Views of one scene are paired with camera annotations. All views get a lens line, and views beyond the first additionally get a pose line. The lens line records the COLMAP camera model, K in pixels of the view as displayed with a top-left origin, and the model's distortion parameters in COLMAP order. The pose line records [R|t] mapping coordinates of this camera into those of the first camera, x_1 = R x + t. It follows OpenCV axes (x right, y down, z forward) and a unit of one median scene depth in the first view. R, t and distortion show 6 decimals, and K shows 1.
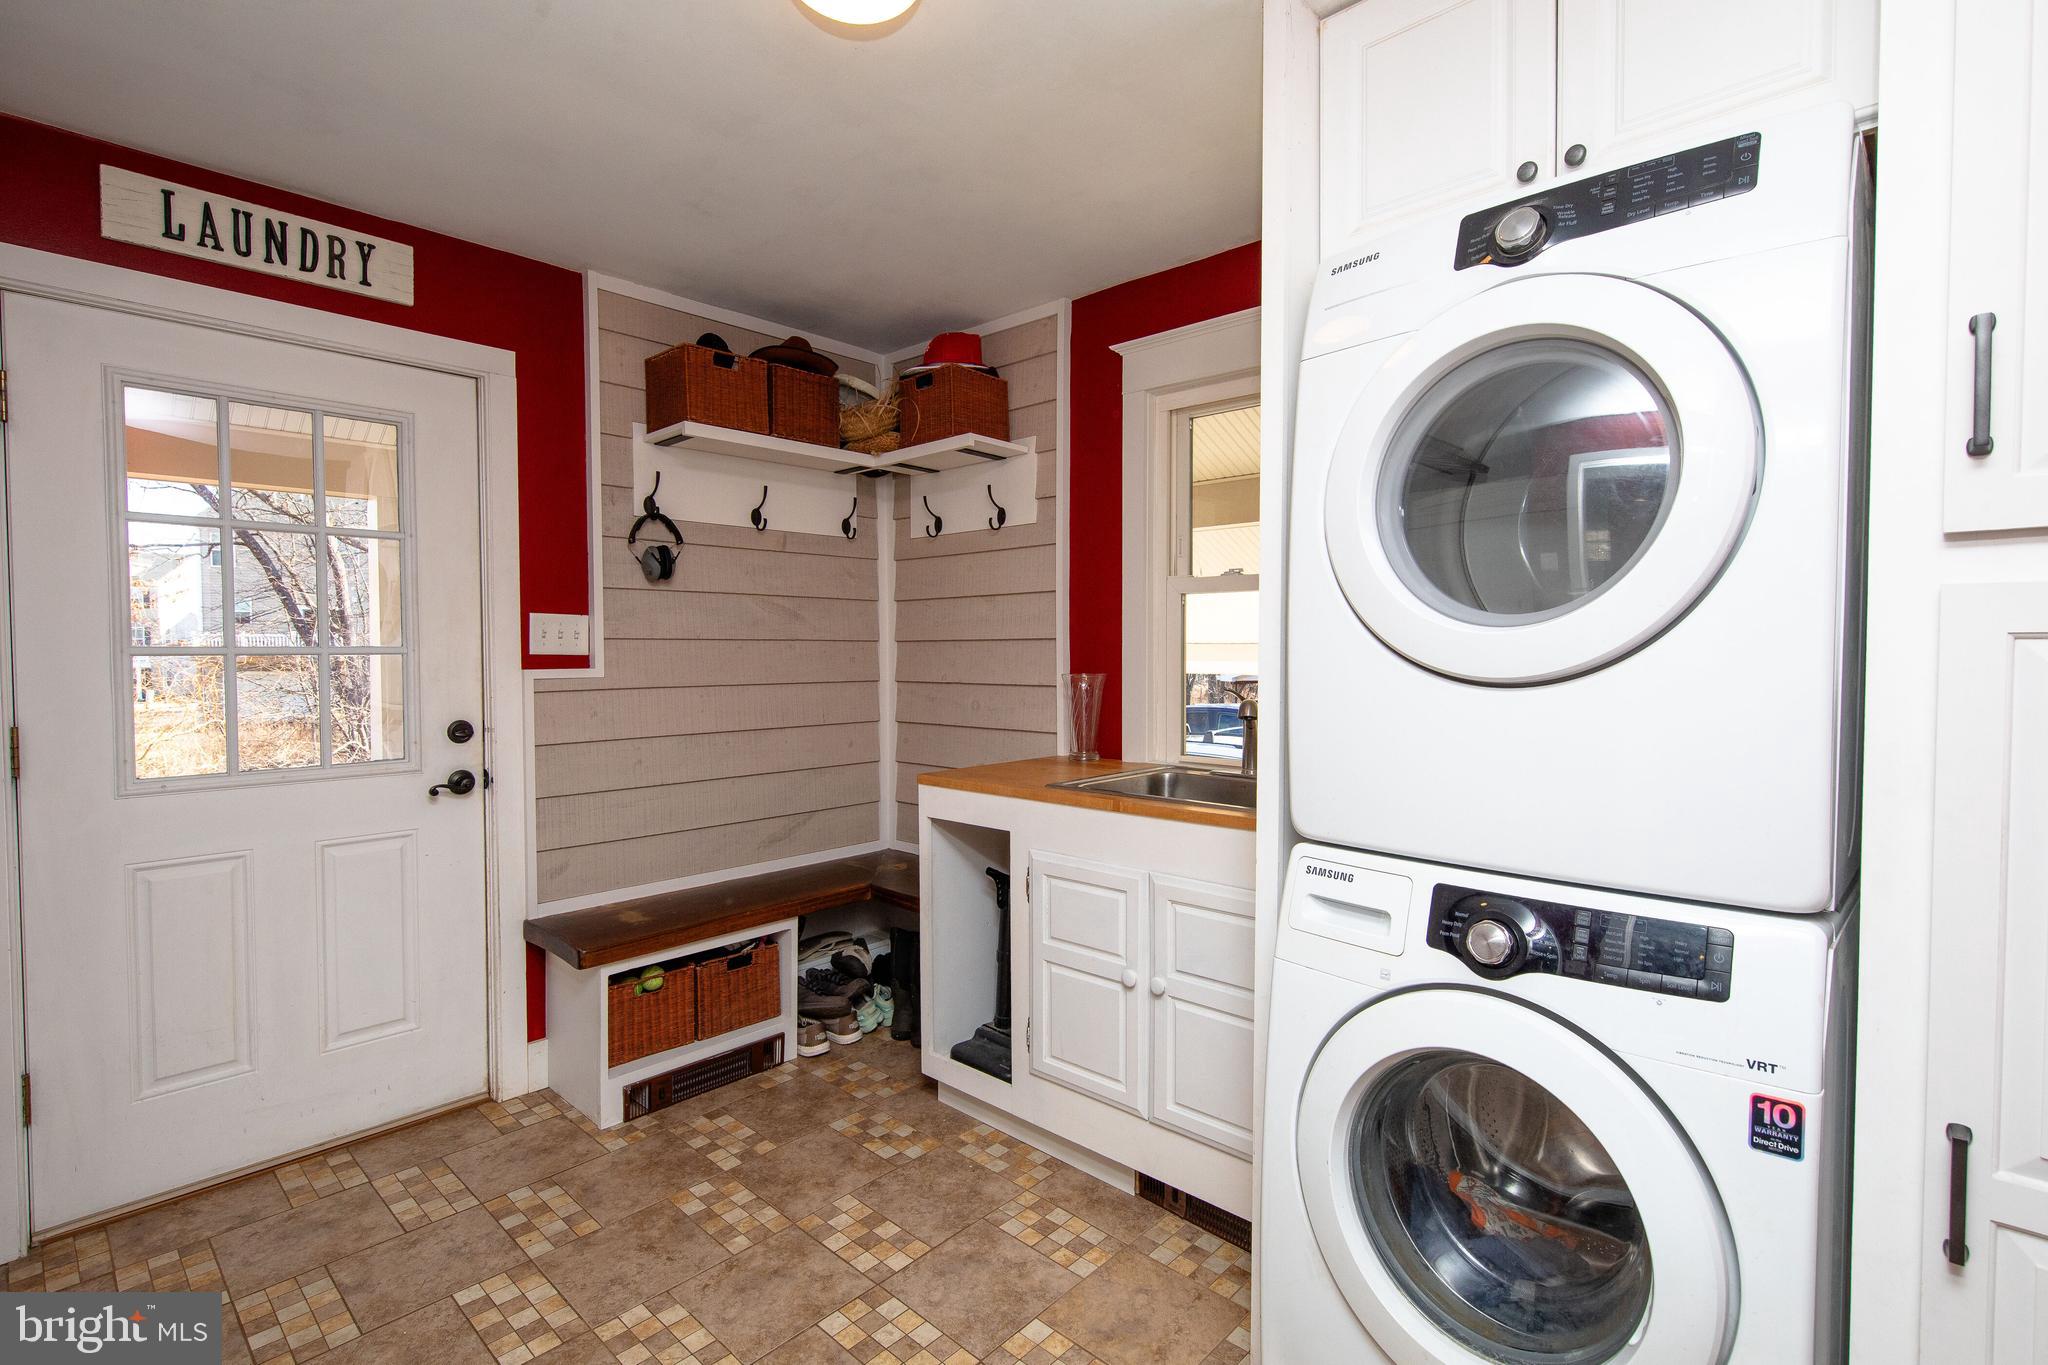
lens RADIAL K [[973.4, 0, 999.5], [0, 973.4, 678.9], [0, 0, 1]] dist [0.000973, -0.000055]
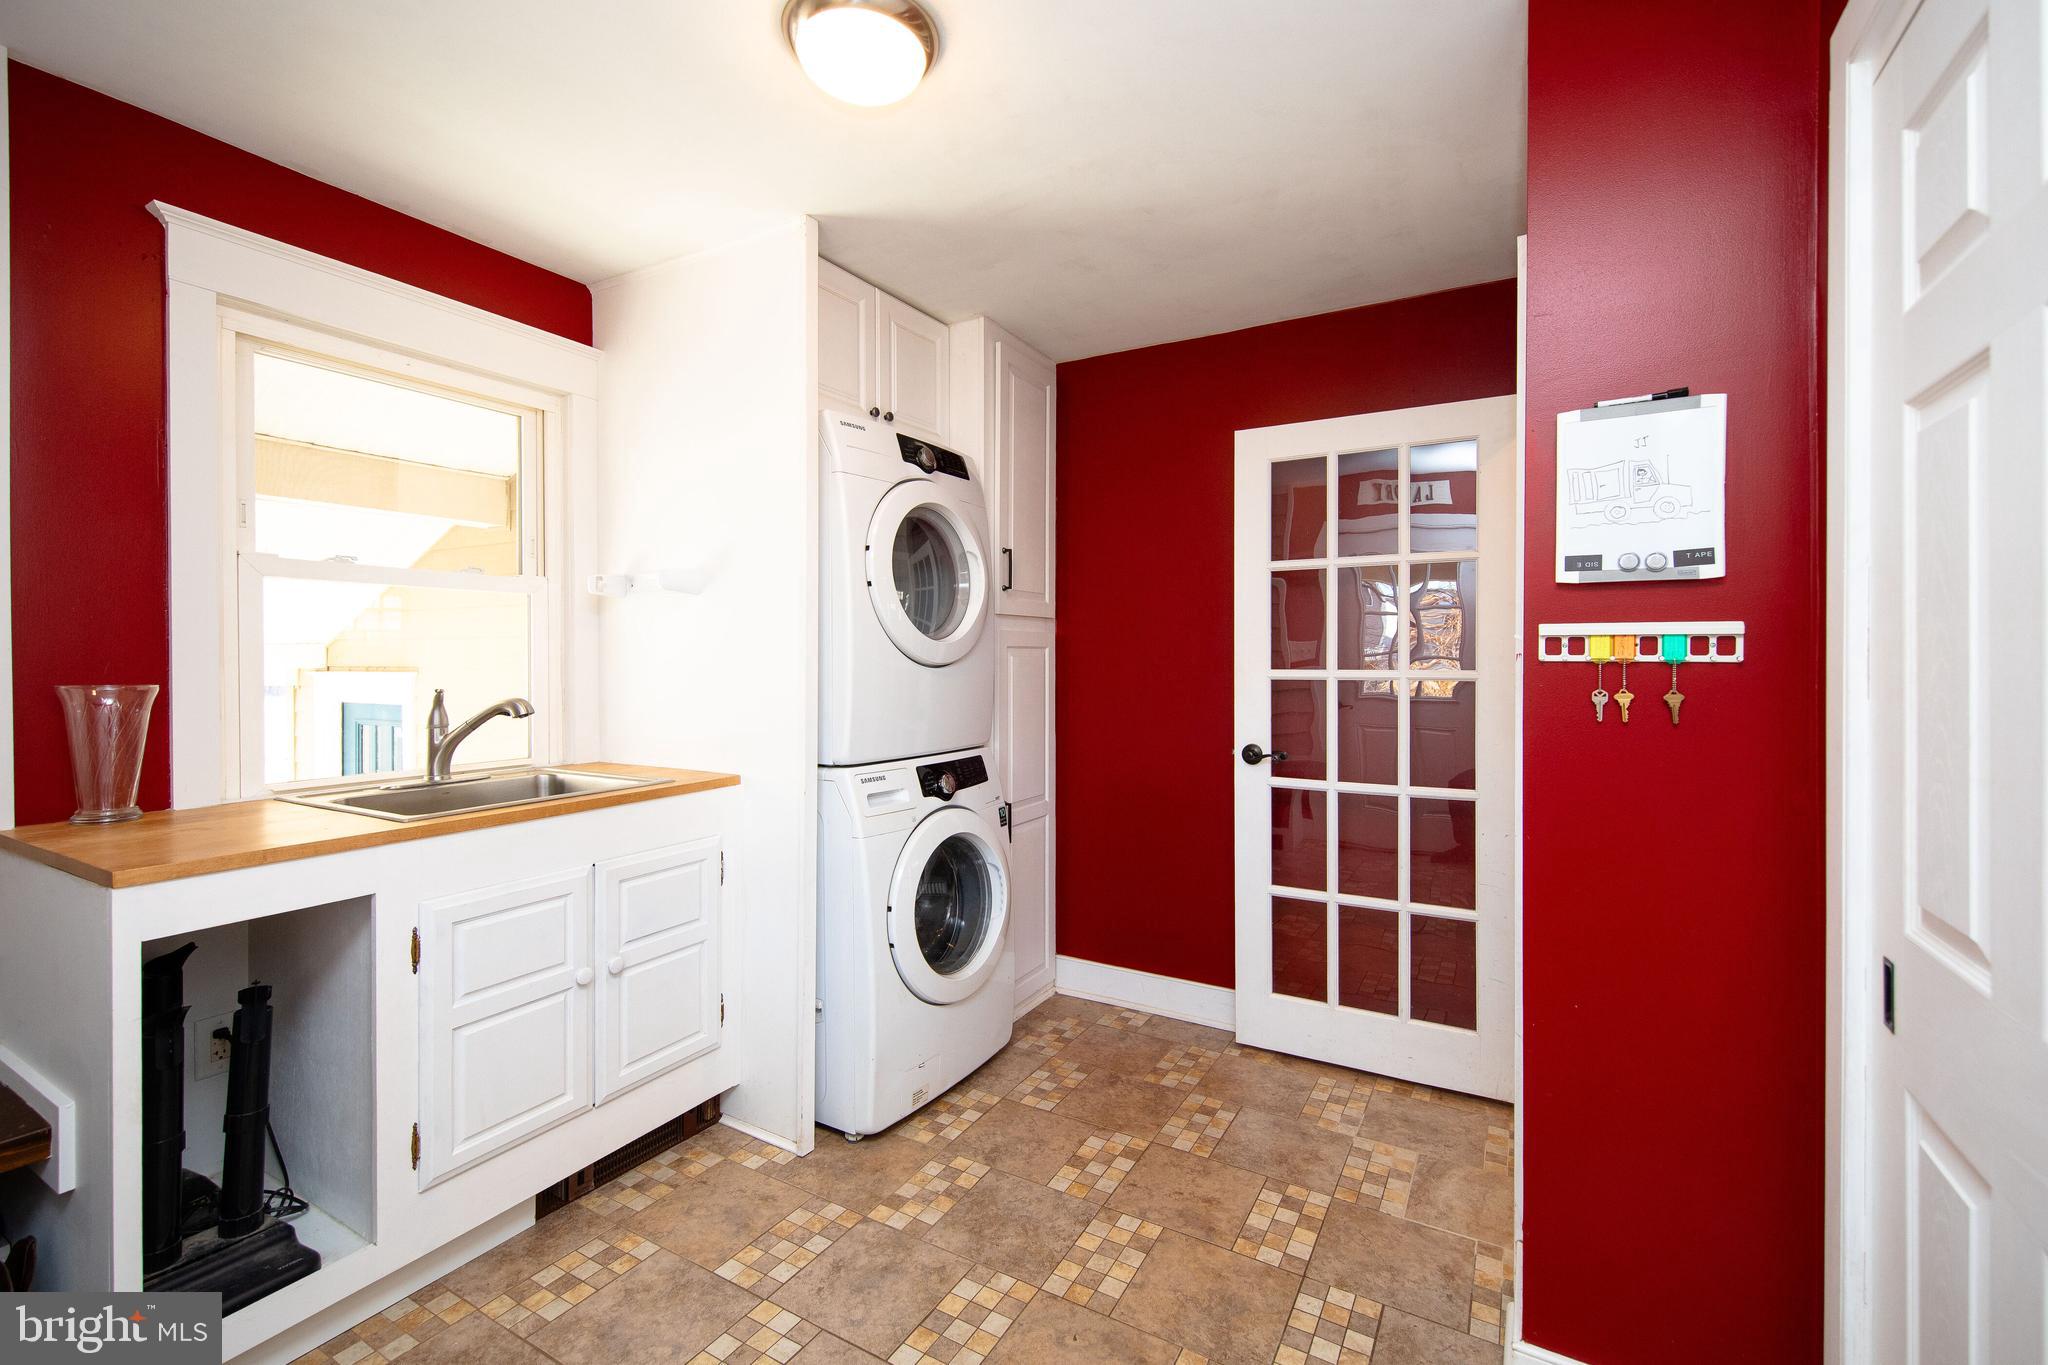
lens RADIAL K [[954.0, 0, 1030.9], [0, 954.0, 661.5], [0, 0, 1]] dist [0.005368, -0.000281]
pose [[-0.279807, -0.004858, 0.960044, -0.964410], [0.027068, 0.999550, 0.012947, -0.016330], [-0.959675, 0.029609, -0.279550, 0.848581]]
